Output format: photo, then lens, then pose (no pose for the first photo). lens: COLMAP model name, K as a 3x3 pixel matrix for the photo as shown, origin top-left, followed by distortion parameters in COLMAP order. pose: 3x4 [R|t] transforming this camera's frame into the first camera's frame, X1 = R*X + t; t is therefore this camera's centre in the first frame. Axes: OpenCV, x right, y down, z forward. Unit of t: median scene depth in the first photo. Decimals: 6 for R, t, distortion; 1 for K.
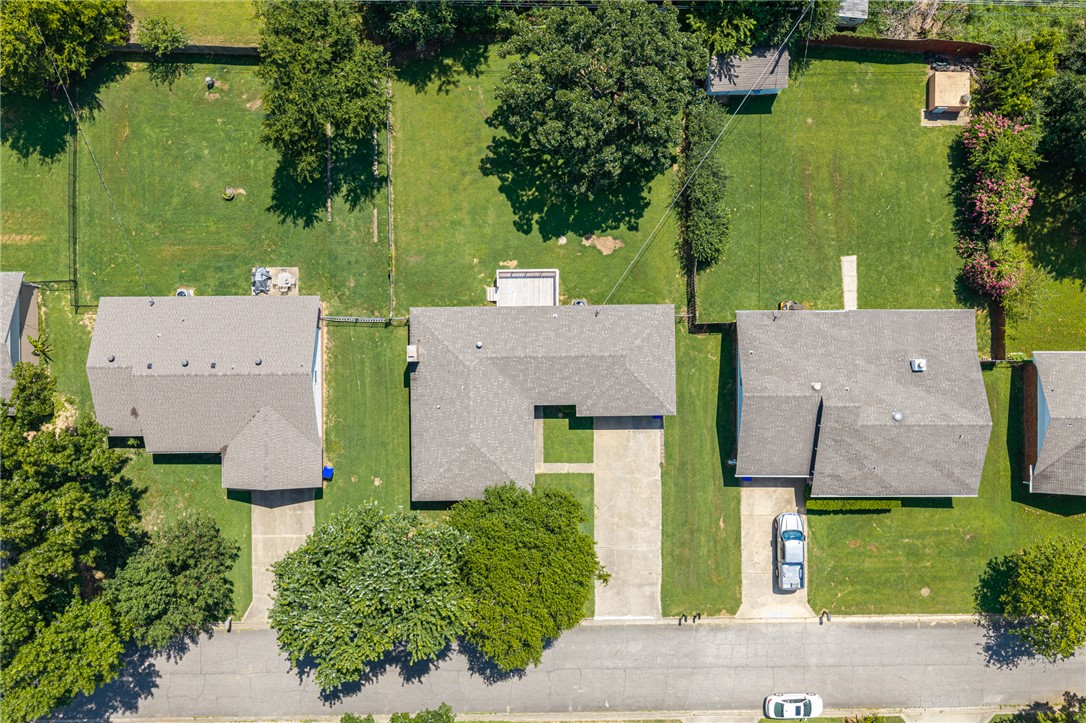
lens RADIAL K [[898.4, 0, 543.0], [0, 898.4, 361.5], [0, 0, 1]] dist [0.026365, -0.051773]
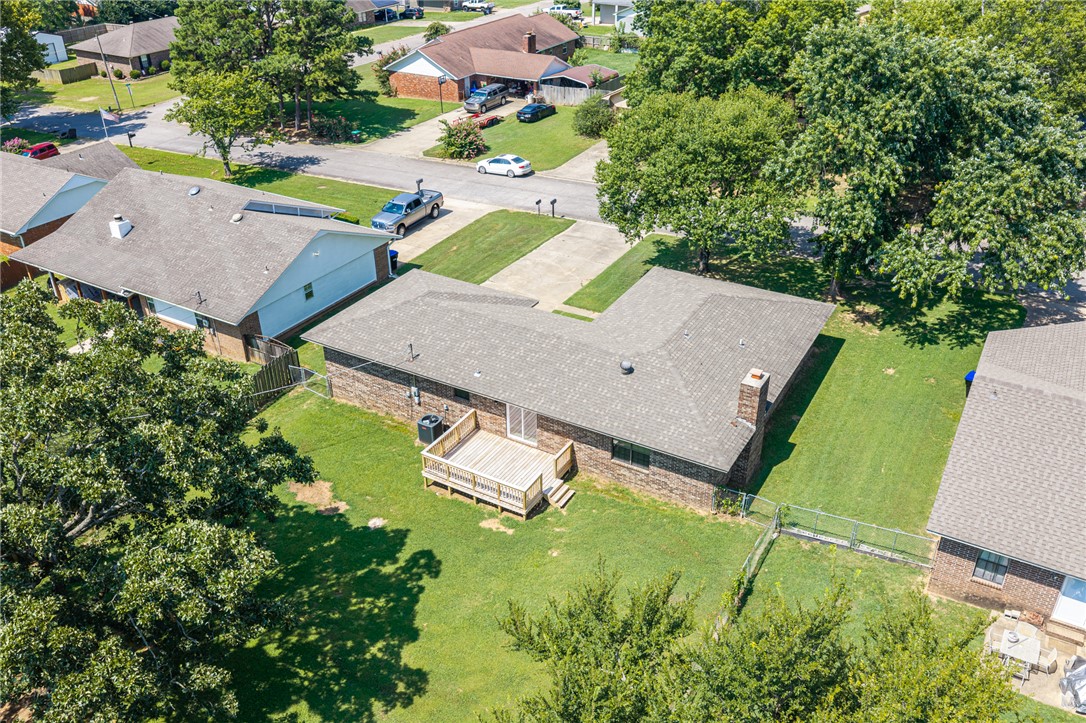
lens RADIAL K [[898.4, 0, 543.0], [0, 898.4, 361.5], [0, 0, 1]] dist [0.026365, -0.051773]
pose [[-0.857803, -0.246722, 0.450891, -0.250074], [0.513756, -0.437430, 0.738045, -0.407421], [0.015141, 0.864745, 0.501984, 0.689156]]
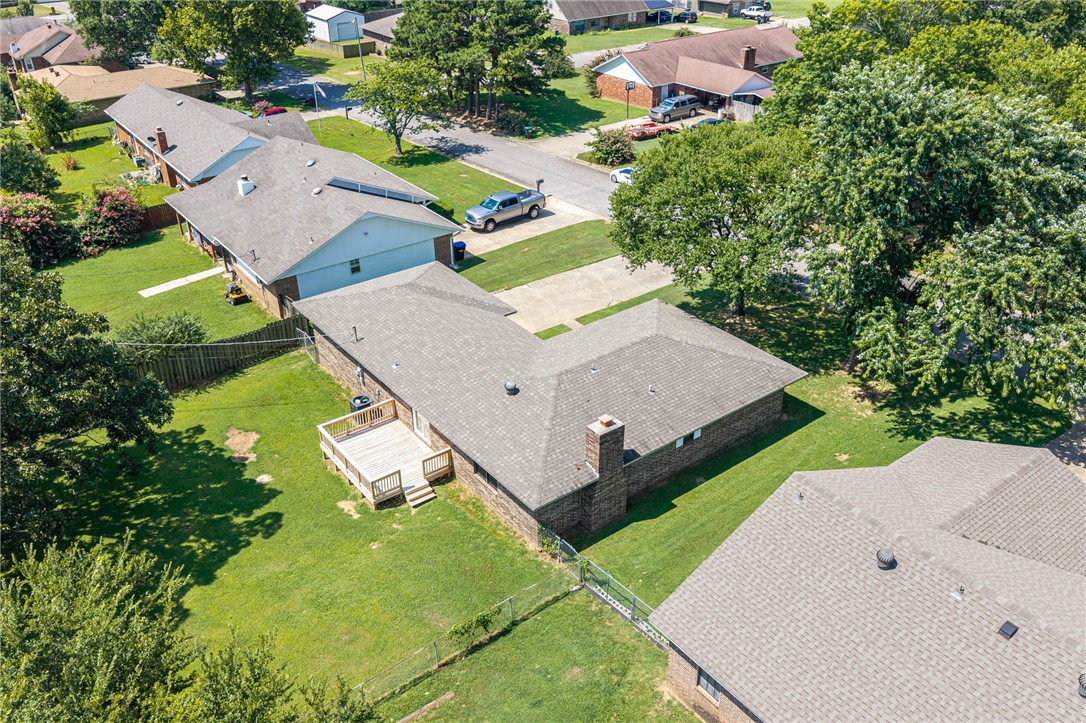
lens RADIAL K [[898.4, 0, 543.0], [0, 898.4, 361.5], [0, 0, 1]] dist [0.026365, -0.051773]
pose [[-0.595259, -0.394853, 0.699827, -0.418753], [0.803450, -0.305028, 0.511298, -0.253806], [0.011579, 0.866631, 0.498816, 0.681945]]
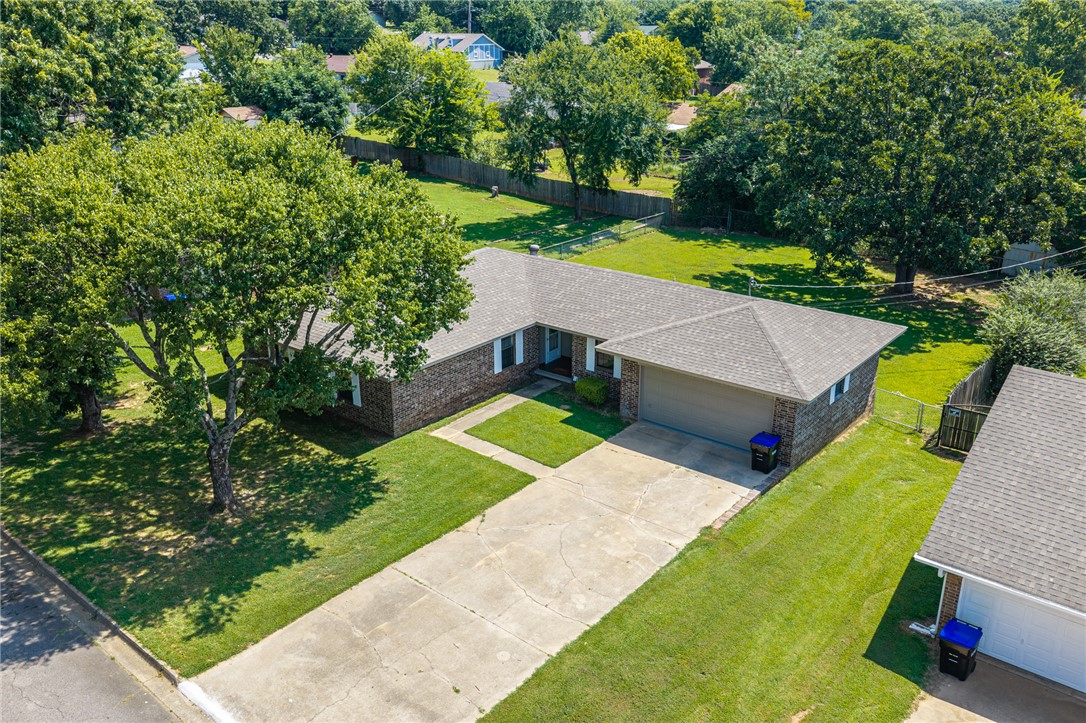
lens RADIAL K [[898.4, 0, 543.0], [0, 898.4, 361.5], [0, 0, 1]] dist [0.026365, -0.051773]
pose [[0.769530, 0.225789, -0.597364, 0.271003], [-0.638609, 0.269891, -0.720651, 0.379777], [-0.001492, 0.936044, 0.351880, 0.816308]]
